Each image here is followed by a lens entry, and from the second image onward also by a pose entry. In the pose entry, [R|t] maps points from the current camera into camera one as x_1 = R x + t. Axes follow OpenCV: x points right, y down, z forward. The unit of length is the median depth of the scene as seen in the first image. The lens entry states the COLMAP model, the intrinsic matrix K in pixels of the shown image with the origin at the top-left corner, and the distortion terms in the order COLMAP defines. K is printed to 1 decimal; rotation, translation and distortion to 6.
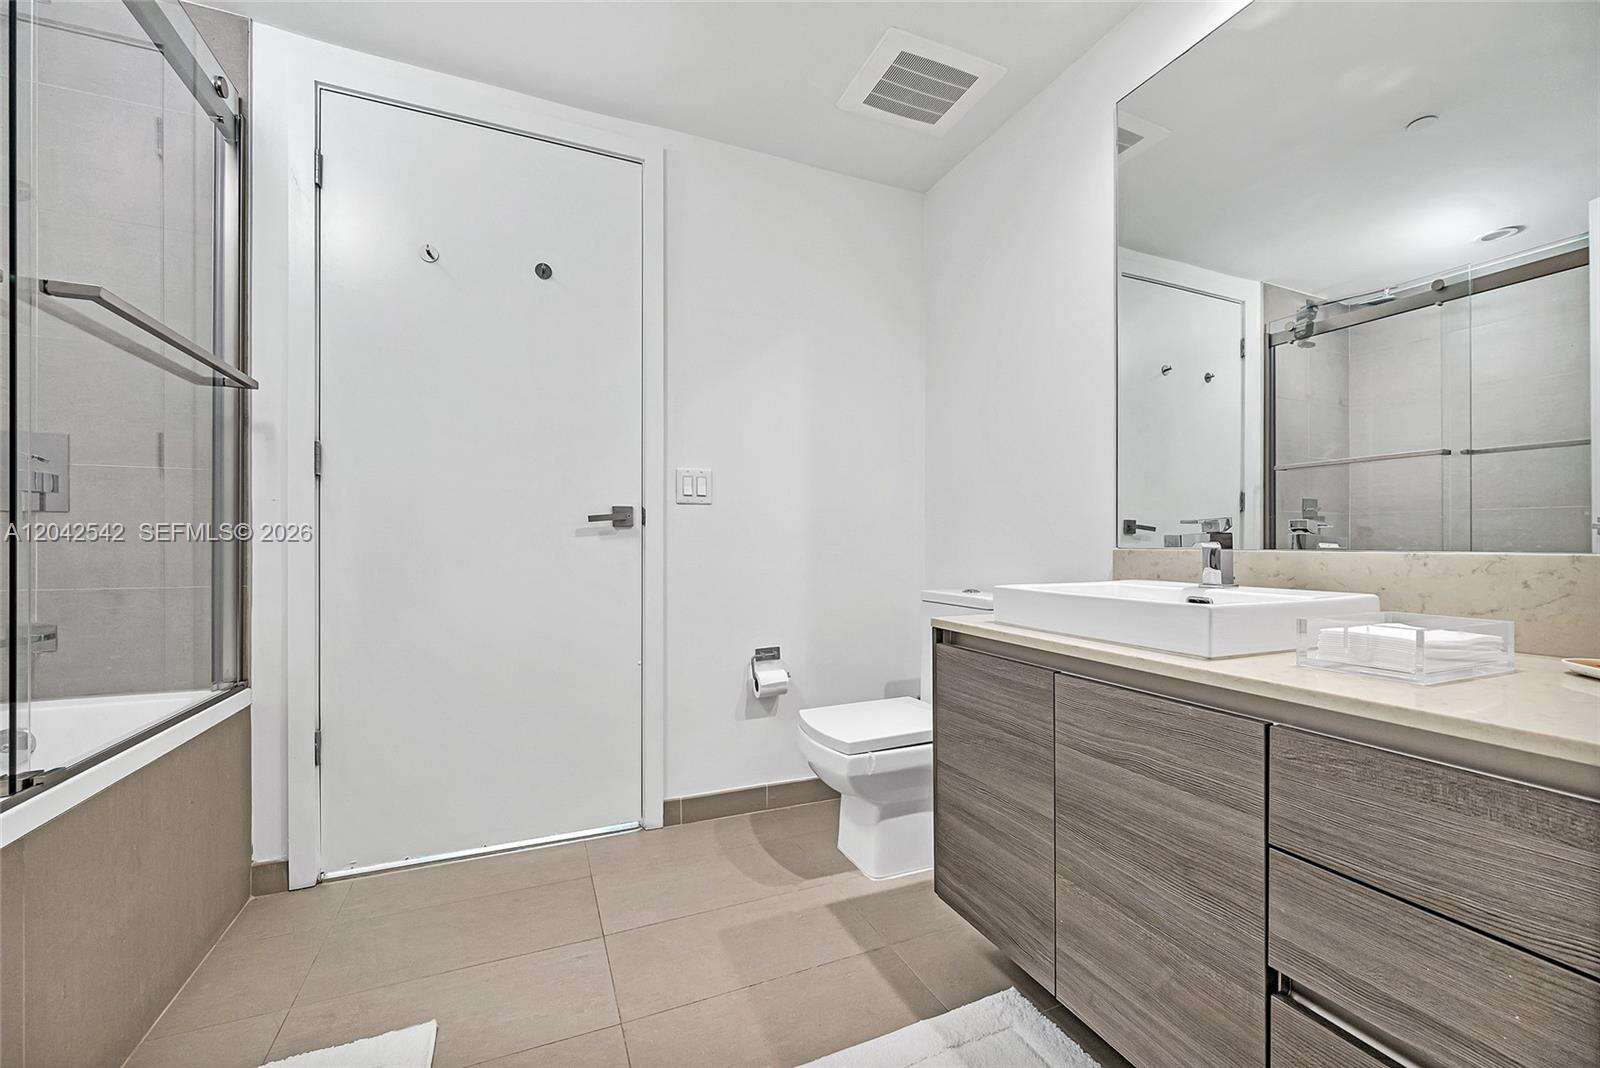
lens RADIAL K [[640.1, 0, 800.4], [0, 640.1, 529.9], [0, 0, 1]] dist [0.000426, -0.000044]
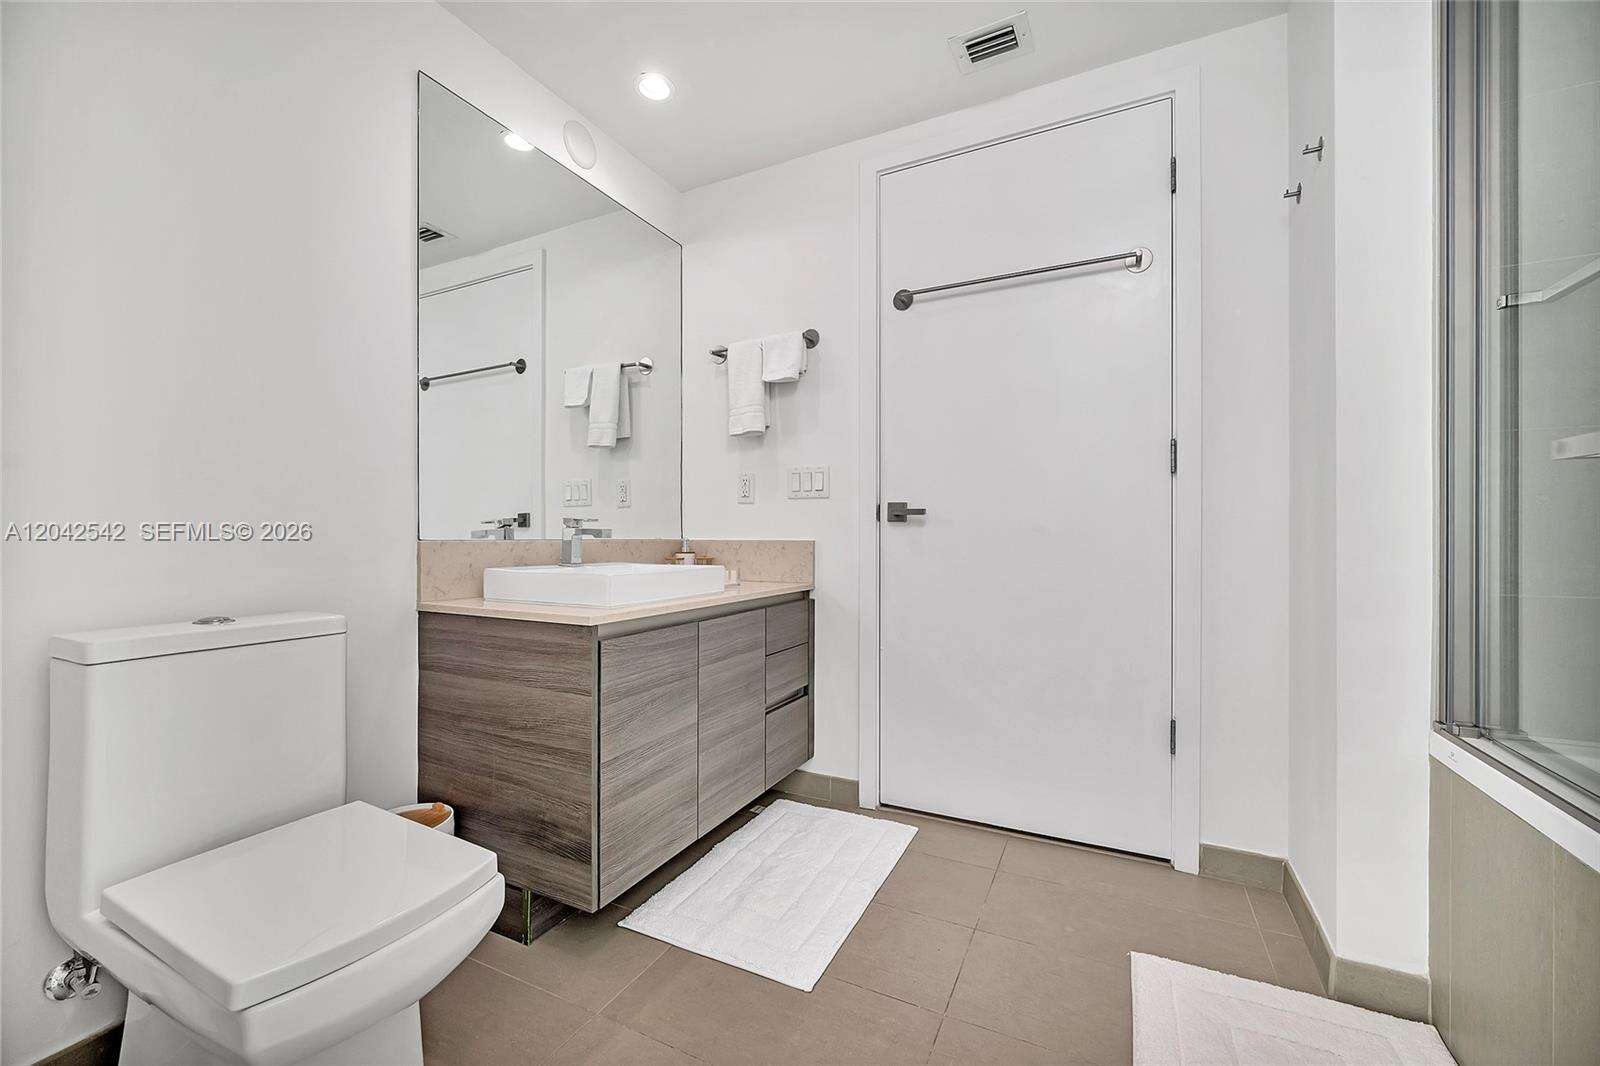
lens RADIAL K [[640.1, 0, 800.4], [0, 640.1, 528.9], [0, 0, 1]] dist [0.000426, -0.000044]
pose [[-0.640375, 0.005870, 0.768040, -0.851317], [-0.015117, 0.999681, -0.020244, 0.032915], [-0.767913, -0.024574, -0.640082, 1.683716]]
